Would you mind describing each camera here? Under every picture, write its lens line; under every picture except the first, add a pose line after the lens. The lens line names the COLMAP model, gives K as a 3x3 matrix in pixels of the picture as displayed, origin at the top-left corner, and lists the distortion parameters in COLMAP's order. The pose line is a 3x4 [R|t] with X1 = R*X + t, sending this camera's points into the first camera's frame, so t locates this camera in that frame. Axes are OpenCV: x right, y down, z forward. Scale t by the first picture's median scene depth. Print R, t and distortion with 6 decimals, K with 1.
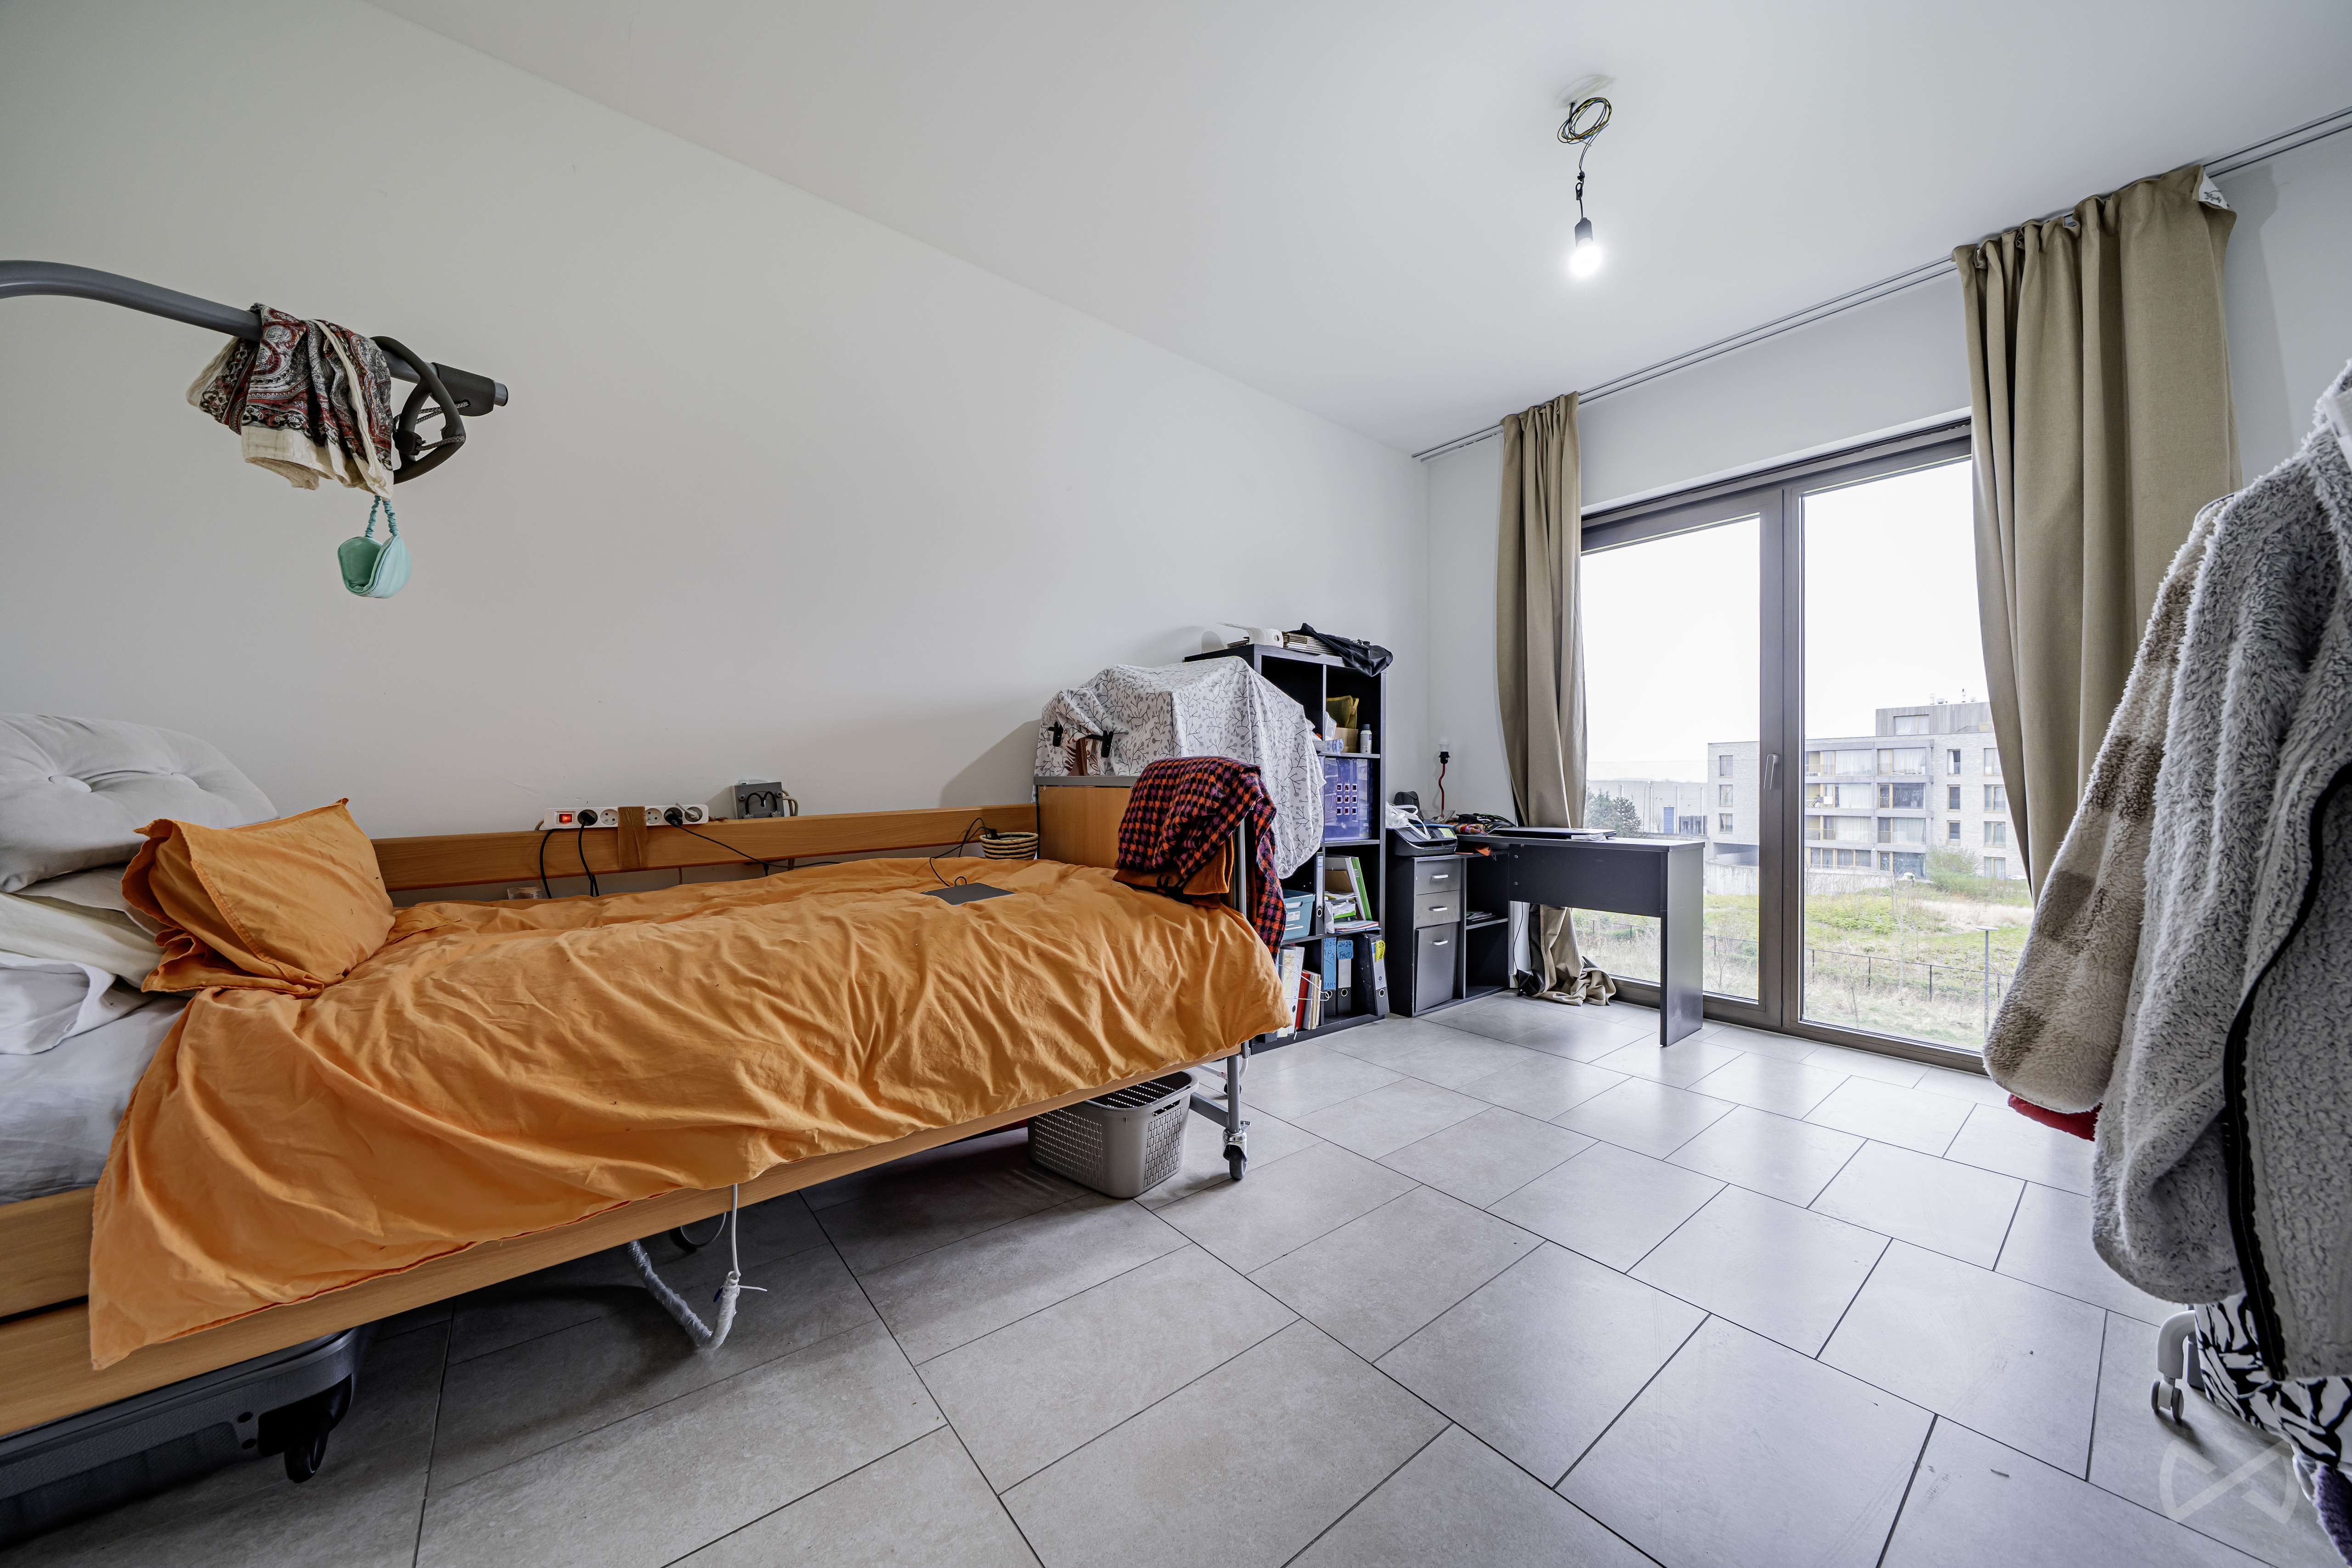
lens RADIAL K [[833.0, 0, 1155.8], [0, 833.0, 782.8], [0, 0, 1]] dist [-0.004800, -0.000142]
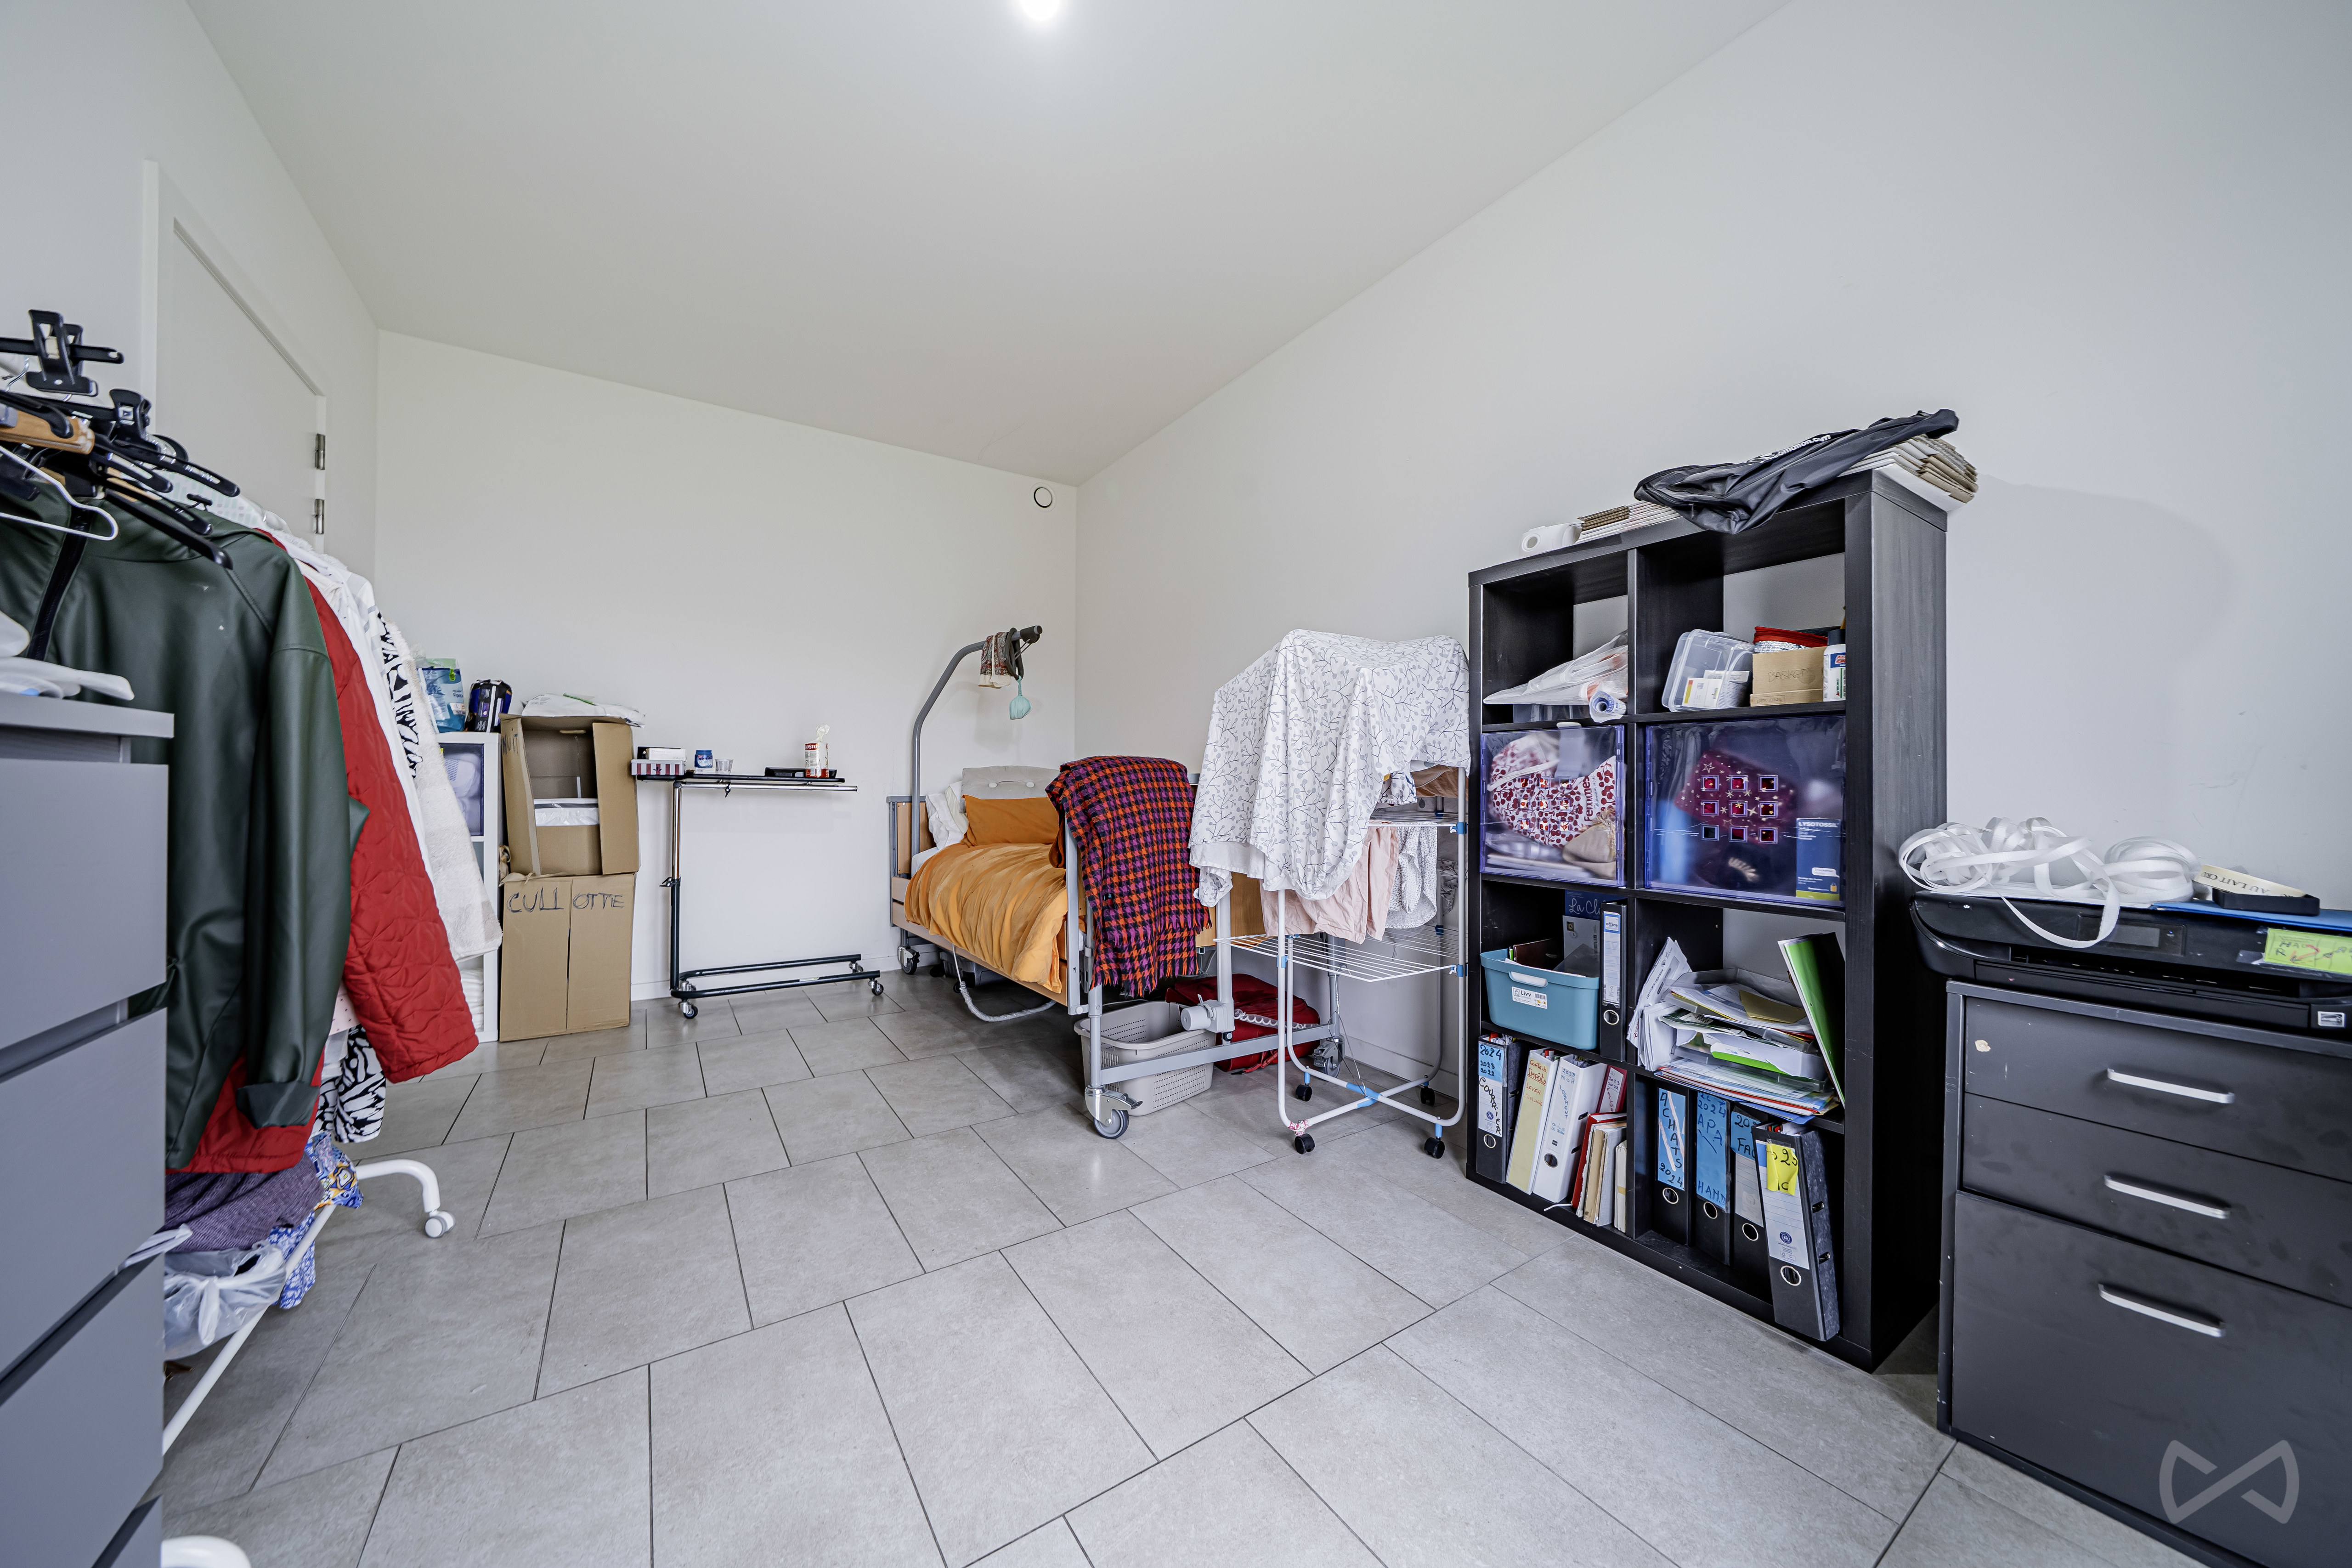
lens RADIAL K [[833.0, 0, 1155.8], [0, 833.0, 782.8], [0, 0, 1]] dist [-0.004800, -0.000142]
pose [[-0.136995, -0.008630, -0.990534, 1.363074], [0.003918, 0.999950, -0.009254, 0.016575], [0.990564, -0.005149, -0.136955, 1.394095]]
